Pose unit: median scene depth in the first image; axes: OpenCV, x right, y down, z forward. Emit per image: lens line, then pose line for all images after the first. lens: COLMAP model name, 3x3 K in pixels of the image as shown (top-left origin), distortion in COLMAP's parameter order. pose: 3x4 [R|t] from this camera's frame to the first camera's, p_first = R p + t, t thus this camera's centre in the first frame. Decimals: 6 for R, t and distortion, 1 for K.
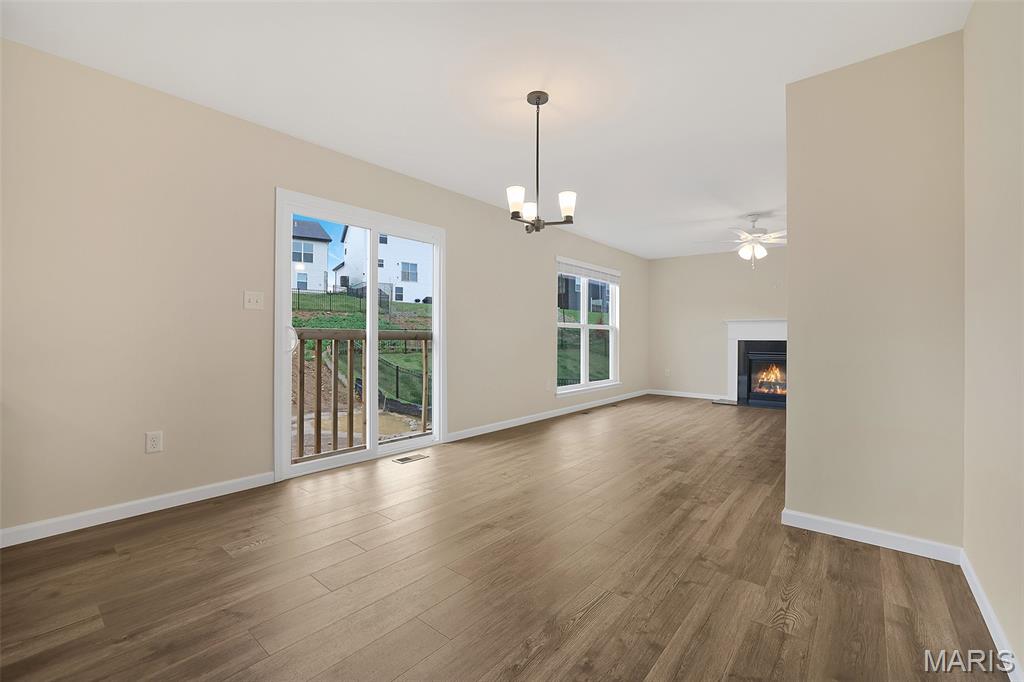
lens RADIAL K [[436.9, 0, 510.6], [0, 436.9, 339.8], [0, 0, 1]] dist [-0.045762, 0.015519]
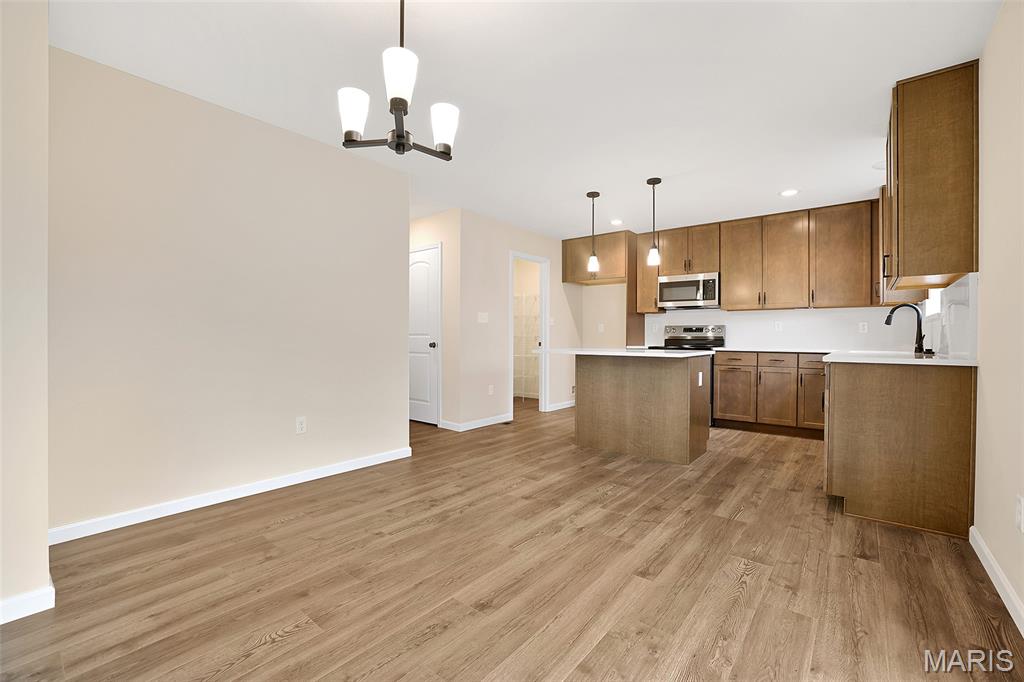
lens RADIAL K [[436.9, 0, 510.6], [0, 436.9, 339.8], [0, 0, 1]] dist [-0.045762, 0.015519]
pose [[-0.999920, -0.010286, -0.007379, -0.039137], [-0.010341, 0.999919, 0.007400, -0.004150], [0.007302, 0.007475, -0.999945, 0.753198]]
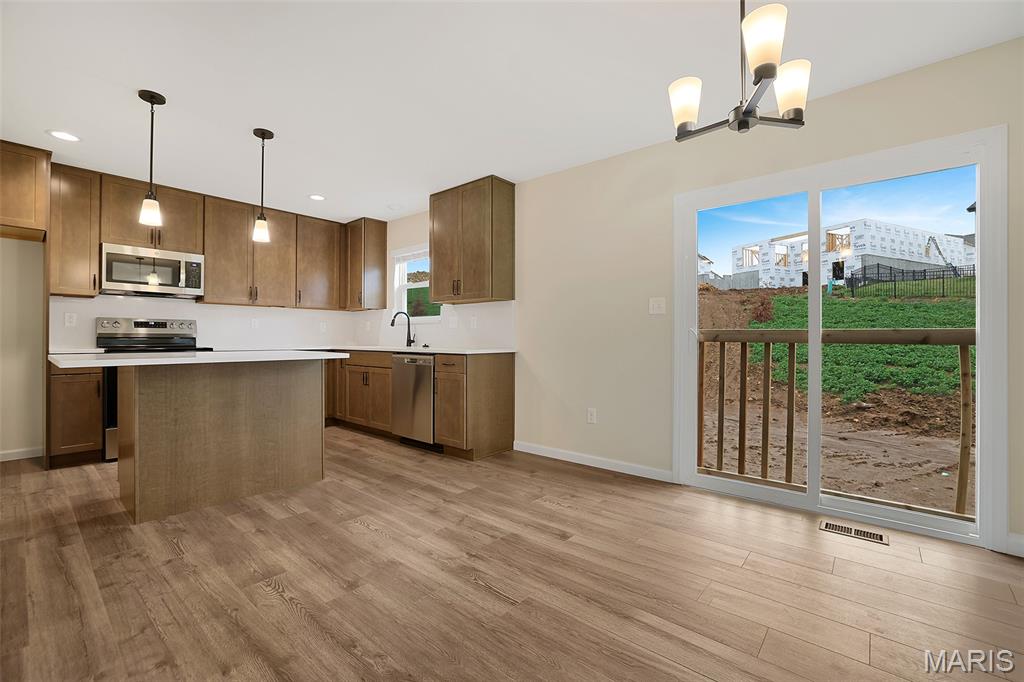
lens RADIAL K [[436.9, 0, 510.6], [0, 436.9, 339.8], [0, 0, 1]] dist [-0.045762, 0.015519]
pose [[-0.011905, -0.001949, -0.999927, 0.270319], [-0.006085, 0.999980, -0.001877, -0.000505], [0.999911, 0.006063, -0.011917, 0.352267]]
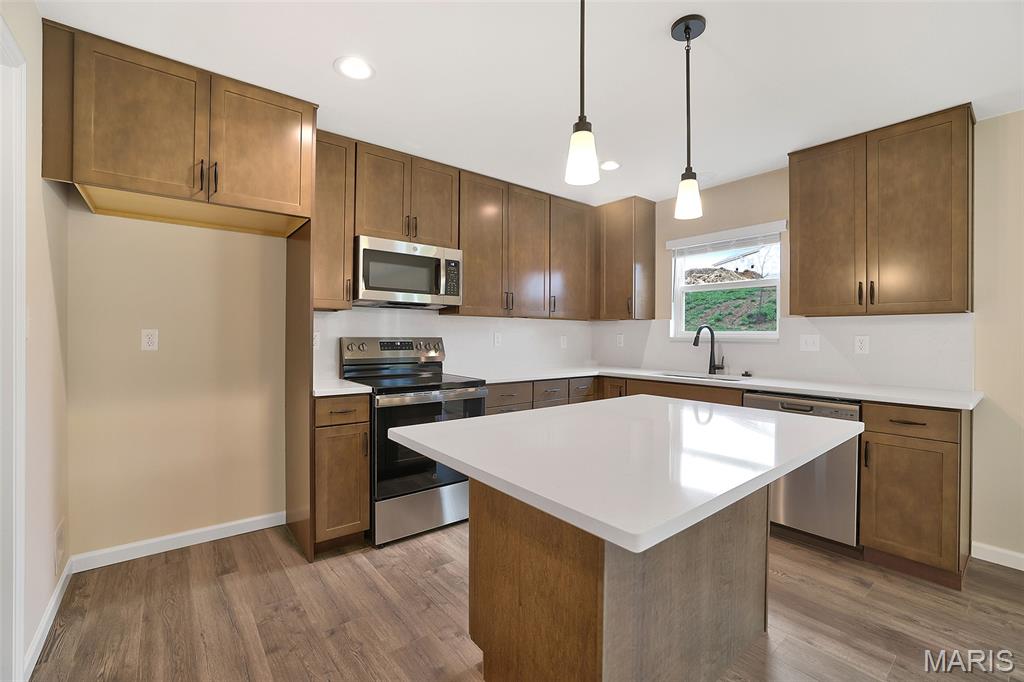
lens RADIAL K [[436.9, 0, 510.6], [0, 436.9, 339.8], [0, 0, 1]] dist [-0.045762, 0.015519]
pose [[-0.203547, 0.004776, -0.979053, 0.051023], [-0.011808, 0.999903, 0.007332, -0.039414], [0.978994, 0.013053, -0.203471, -0.040494]]
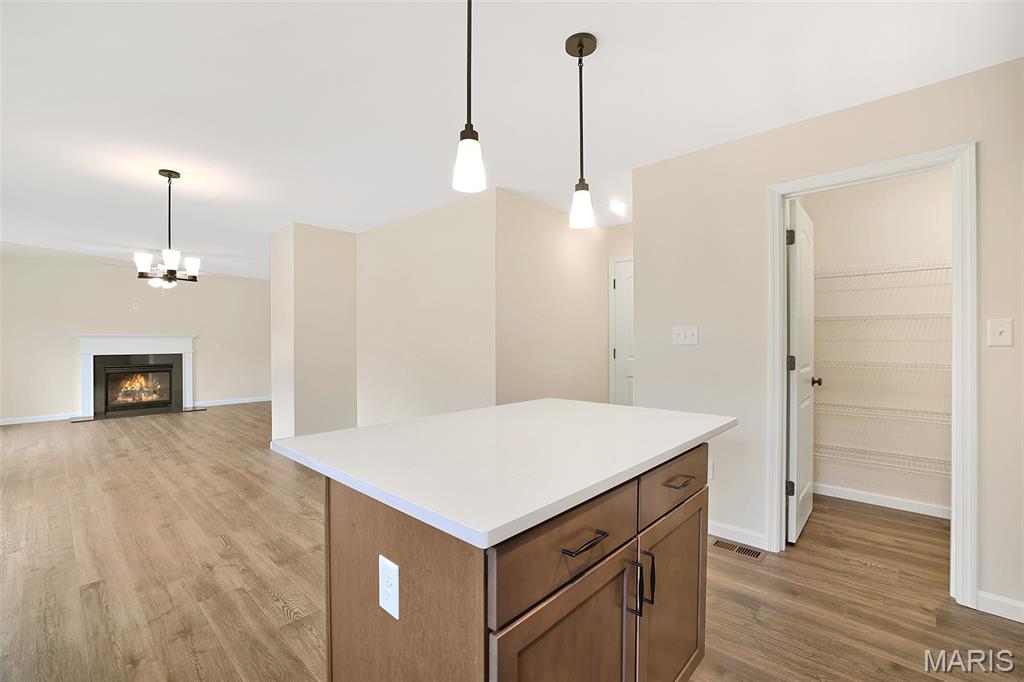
lens RADIAL K [[436.9, 0, 510.6], [0, 436.9, 339.8], [0, 0, 1]] dist [-0.045762, 0.015519]
pose [[0.050035, -0.005186, 0.998734, -0.534943], [0.007685, 0.999959, 0.004807, -0.042079], [-0.998718, 0.007435, 0.050073, -0.017532]]
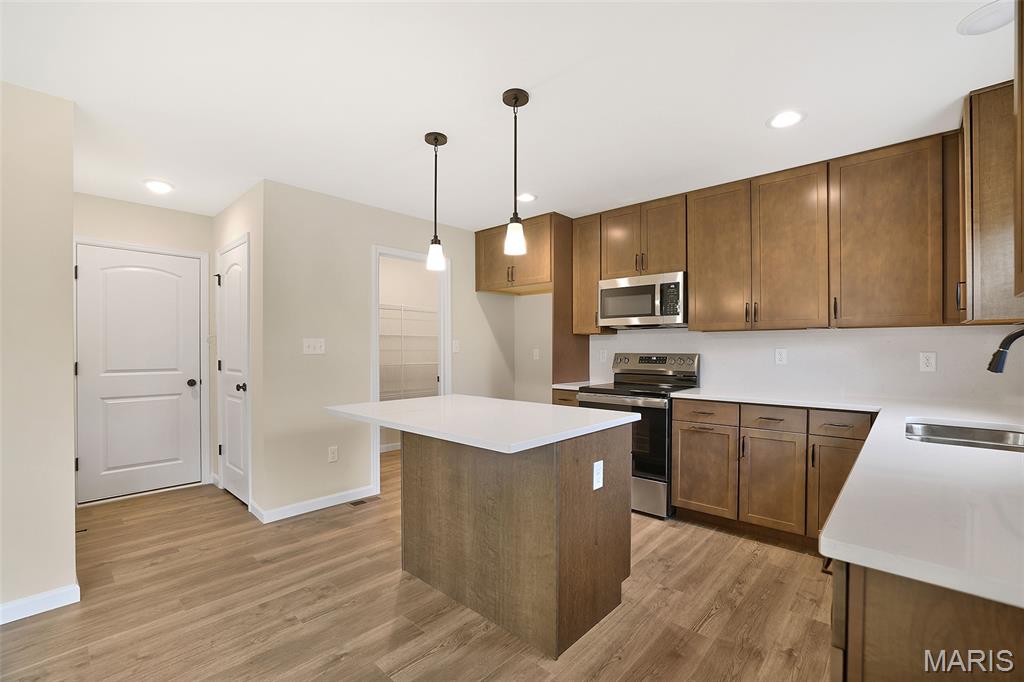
lens RADIAL K [[441.8, 0, 512.4], [0, 441.8, 351.7], [0, 0, 1]] dist [-0.046629, 0.016576]
pose [[-0.998841, -0.005891, 0.047780, -0.302380], [-0.005553, 0.999959, 0.007196, -0.042951], [-0.047820, 0.006923, -0.998832, 0.415294]]
